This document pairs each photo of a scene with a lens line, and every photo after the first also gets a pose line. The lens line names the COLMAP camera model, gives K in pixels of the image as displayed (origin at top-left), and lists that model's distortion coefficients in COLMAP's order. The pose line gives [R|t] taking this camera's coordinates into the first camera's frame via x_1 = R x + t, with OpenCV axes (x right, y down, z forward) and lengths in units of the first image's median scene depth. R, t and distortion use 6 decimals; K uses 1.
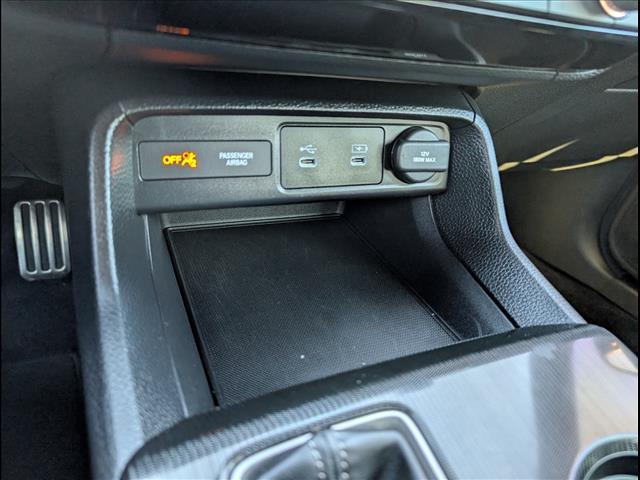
lens RADIAL K [[461.0, 0, 320.0], [0, 461.0, 240.0], [0, 0, 1]] dist [0.004636, -0.000272]
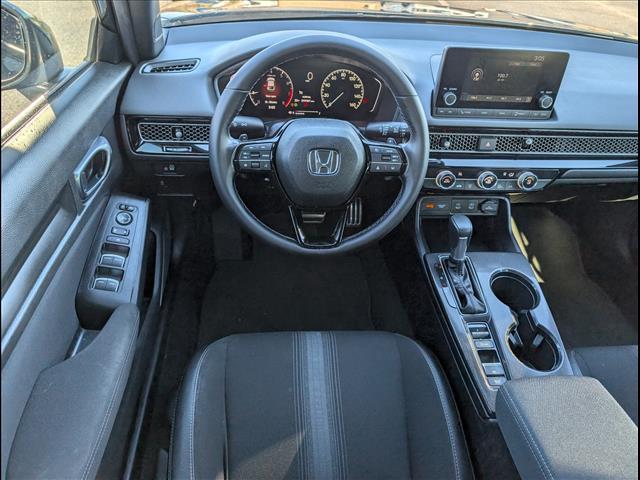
lens RADIAL K [[461.0, 0, 320.0], [0, 461.0, 240.0], [0, 0, 1]] dist [0.004636, -0.000272]
pose [[0.944824, 0.126271, -0.302265, 0.084985], [-0.105453, 0.990845, 0.084299, -0.085156], [0.310142, -0.047773, 0.949489, -3.051498]]
